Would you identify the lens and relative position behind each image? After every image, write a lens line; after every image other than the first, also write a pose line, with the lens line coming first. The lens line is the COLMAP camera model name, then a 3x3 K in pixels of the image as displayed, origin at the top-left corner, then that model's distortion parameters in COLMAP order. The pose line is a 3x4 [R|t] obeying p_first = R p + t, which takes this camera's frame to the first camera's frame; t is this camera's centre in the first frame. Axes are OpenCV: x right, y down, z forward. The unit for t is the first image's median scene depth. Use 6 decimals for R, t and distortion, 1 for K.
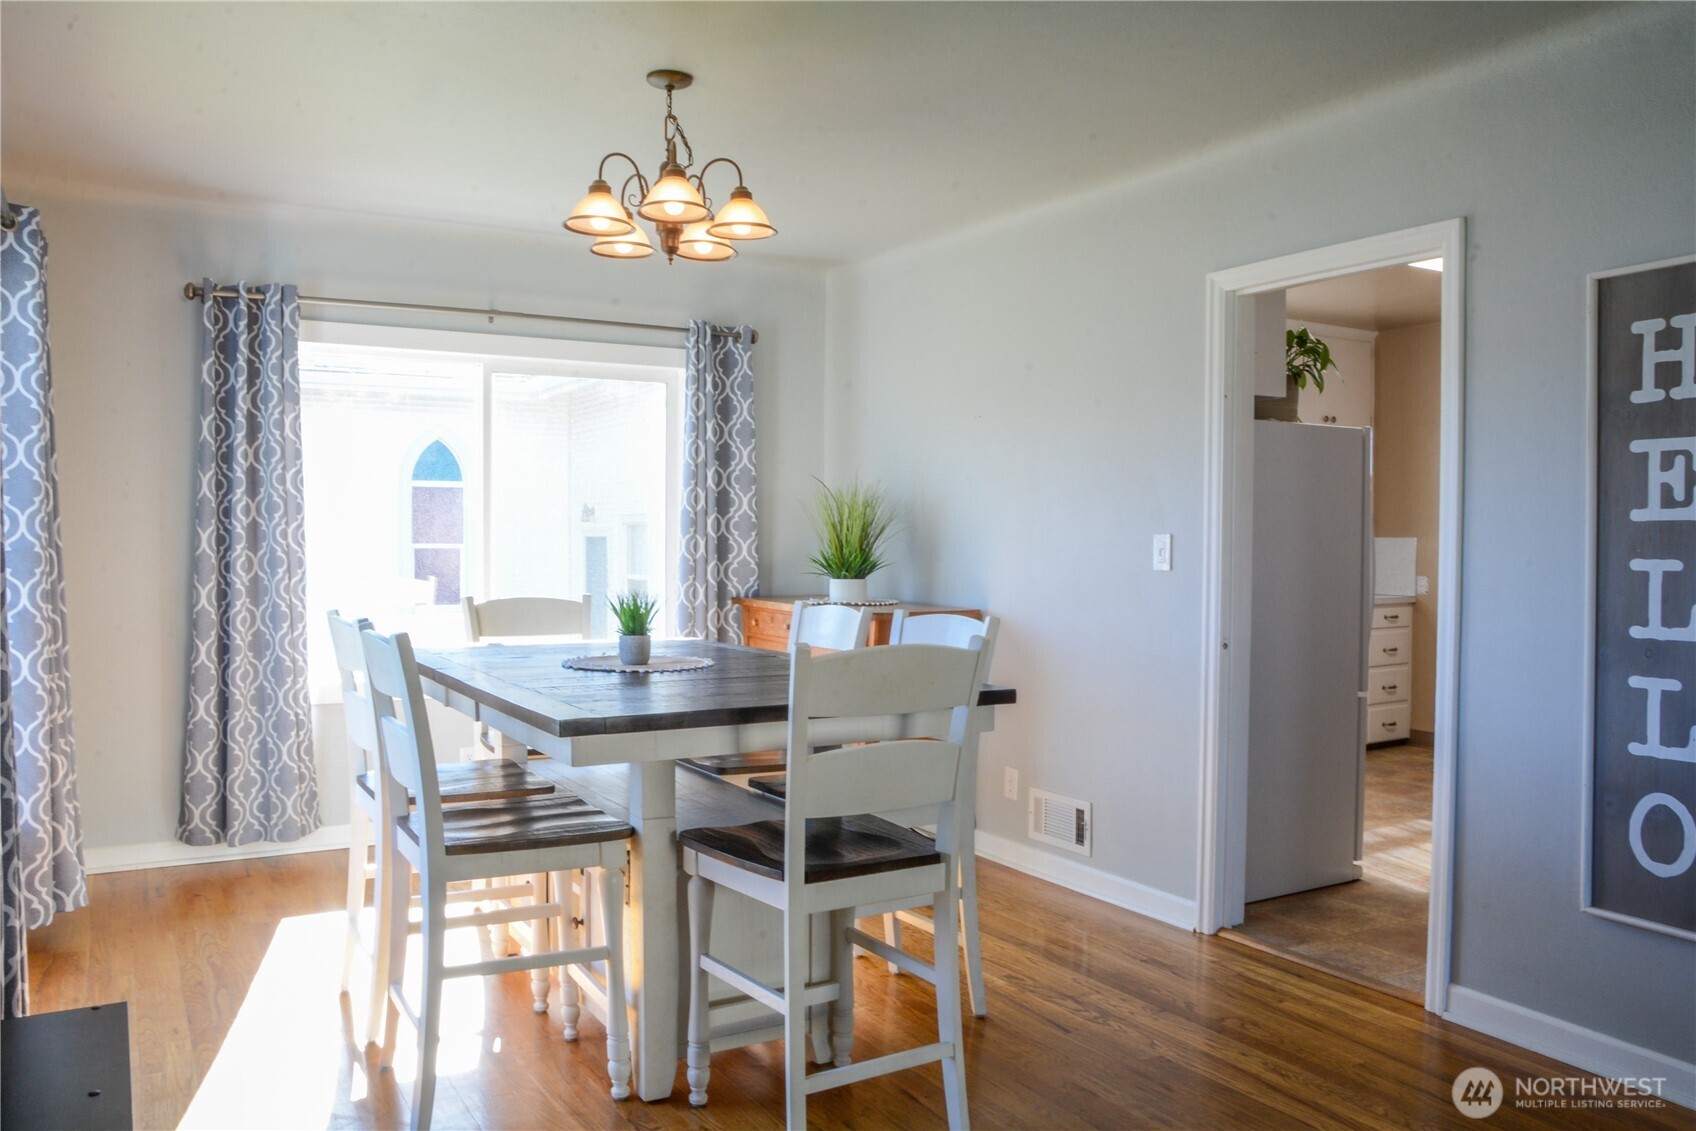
lens RADIAL K [[1287.6, 0, 846.5], [0, 1287.6, 564.2], [0, 0, 1]] dist [-0.068148, 0.029593]
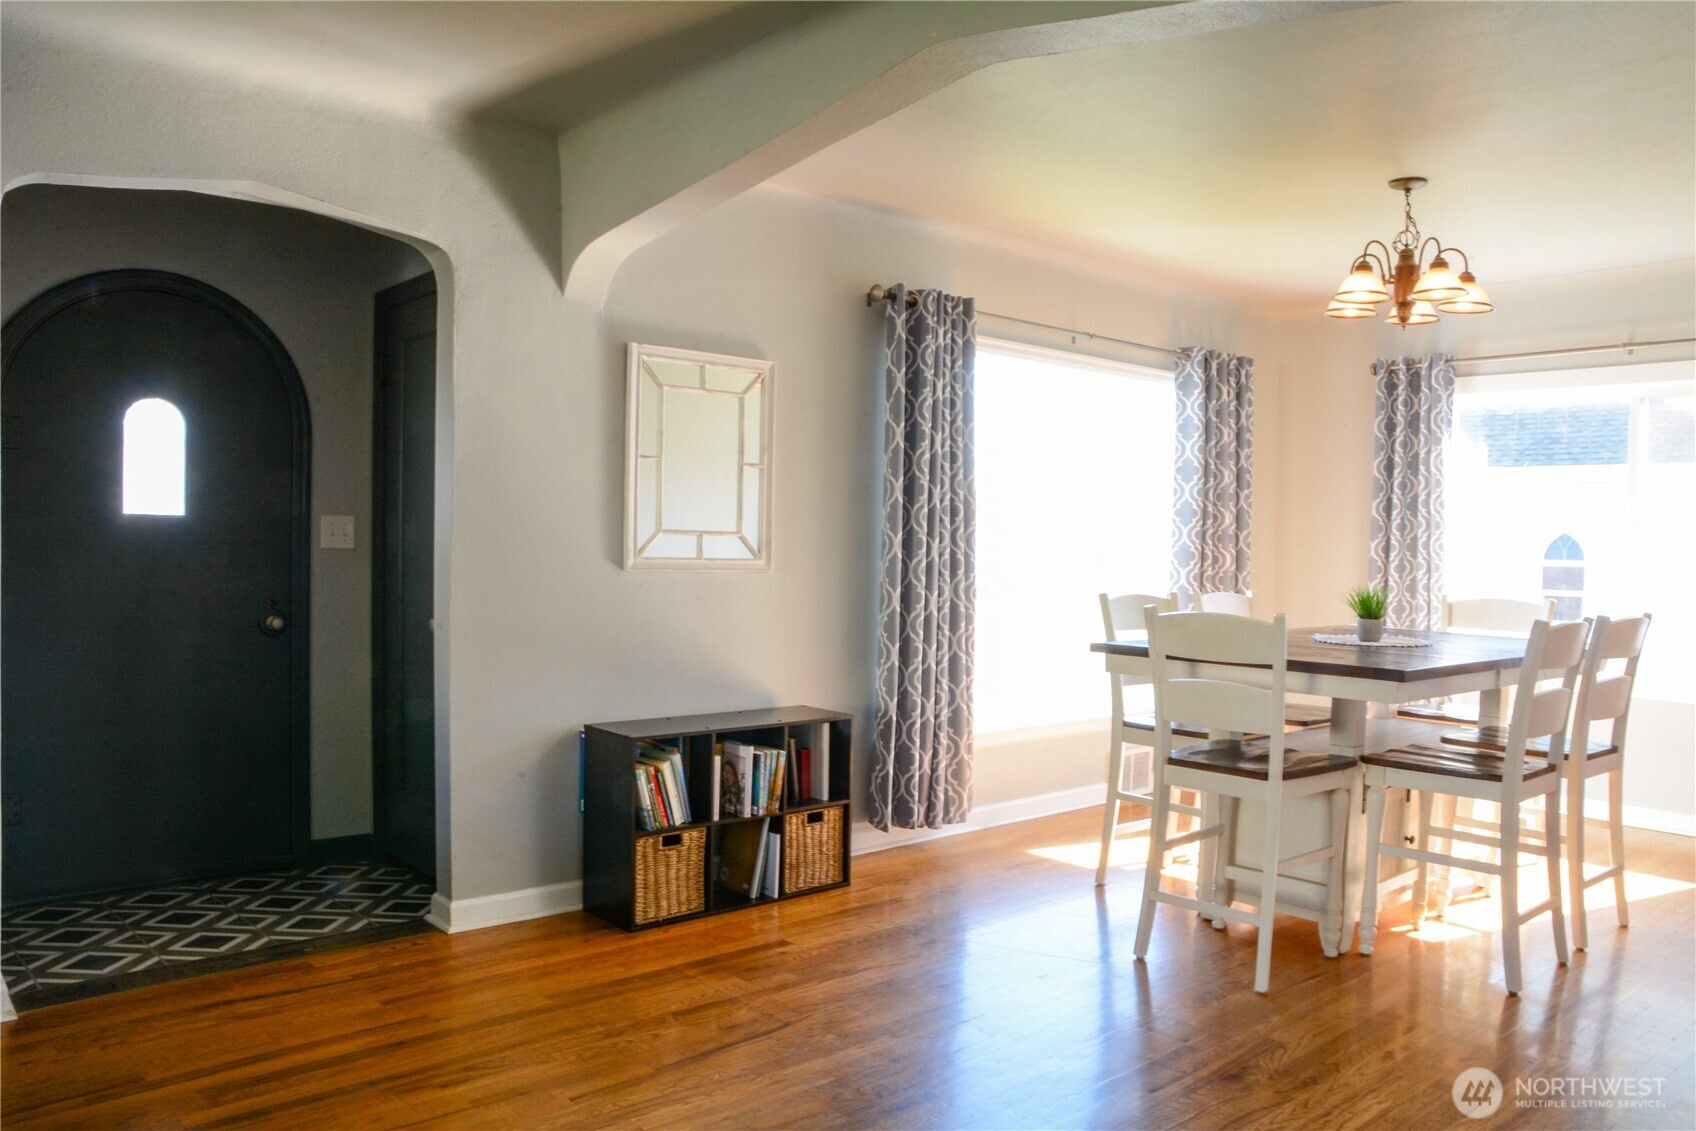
lens RADIAL K [[1287.6, 0, 835.2], [0, 1287.6, 561.9], [0, 0, 1]] dist [-0.068148, 0.029593]
pose [[0.194888, 0.018514, -0.980651, 0.699262], [-0.041663, 0.999076, 0.010582, 0.004715], [0.979940, 0.038794, 0.195479, 0.147023]]
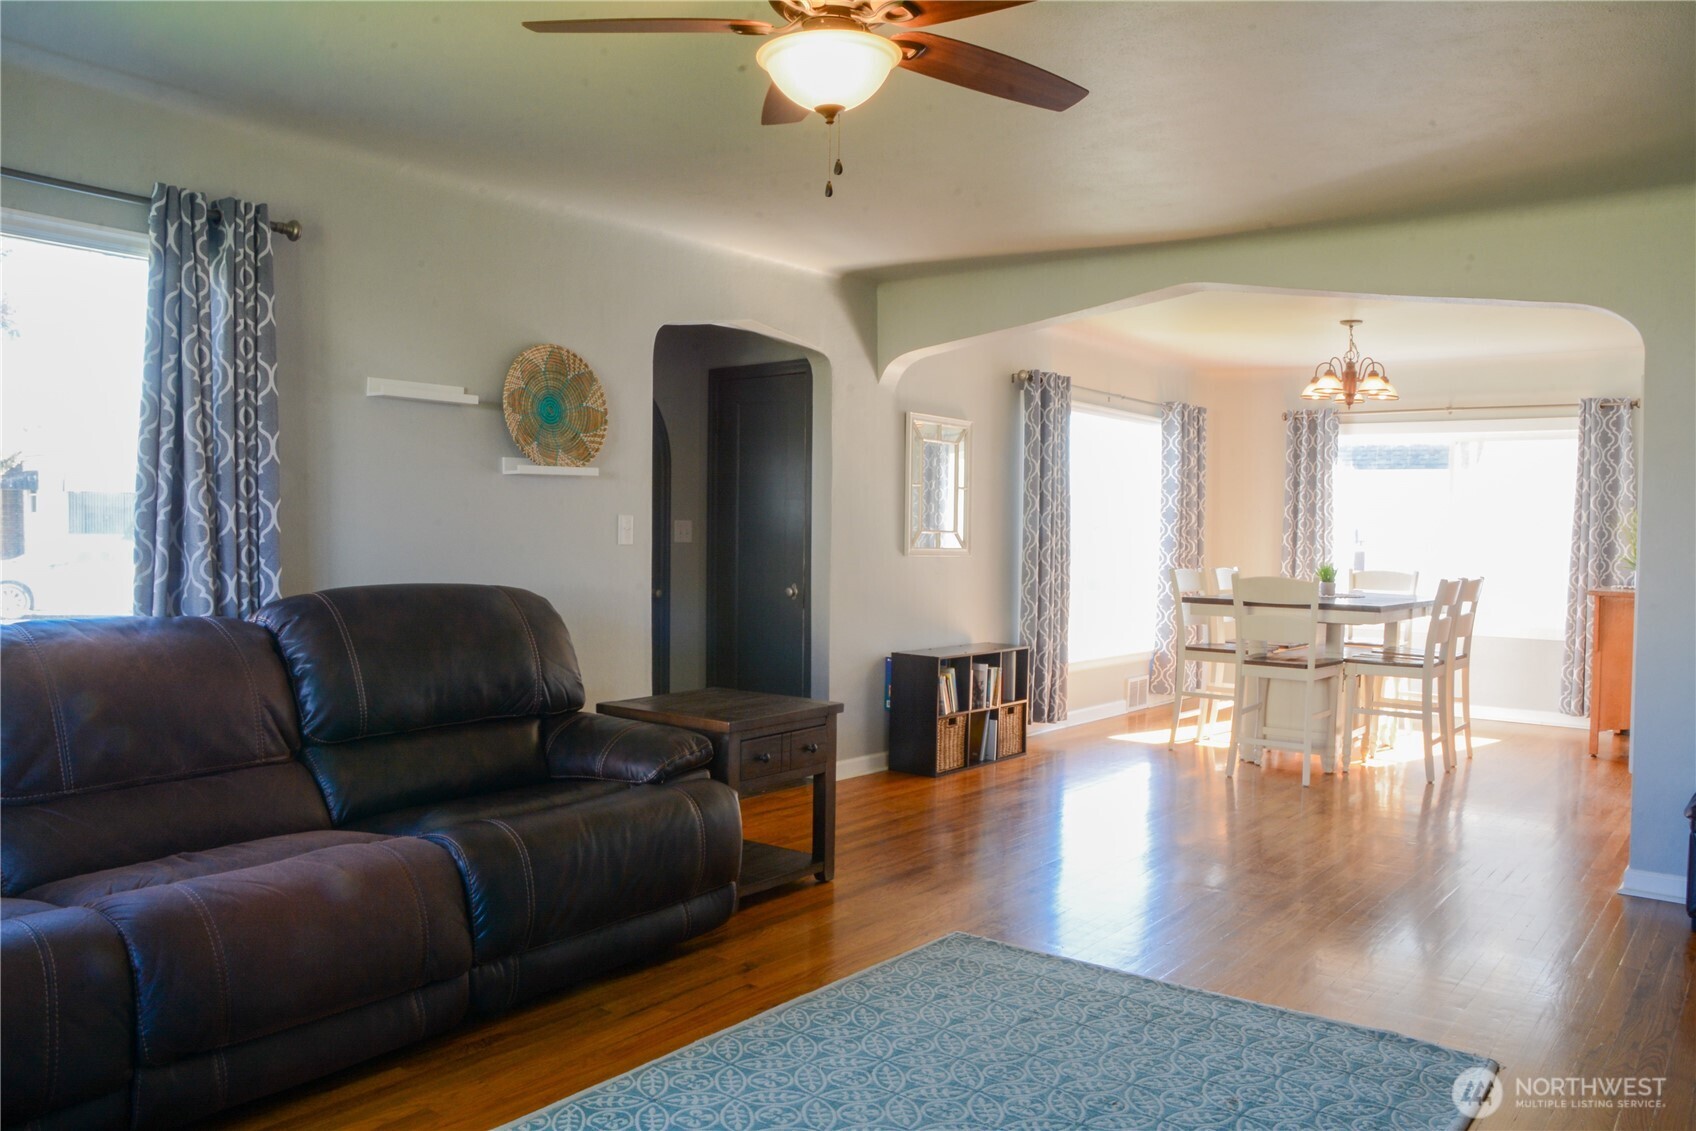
lens RADIAL K [[1287.6, 0, 856.4], [0, 1287.6, 567.1], [0, 0, 1]] dist [-0.068148, 0.029593]
pose [[0.377126, 0.029445, -0.925694, 1.074966], [-0.036579, 0.999188, 0.016880, 0.015701], [0.925439, 0.027495, 0.377897, -0.390195]]
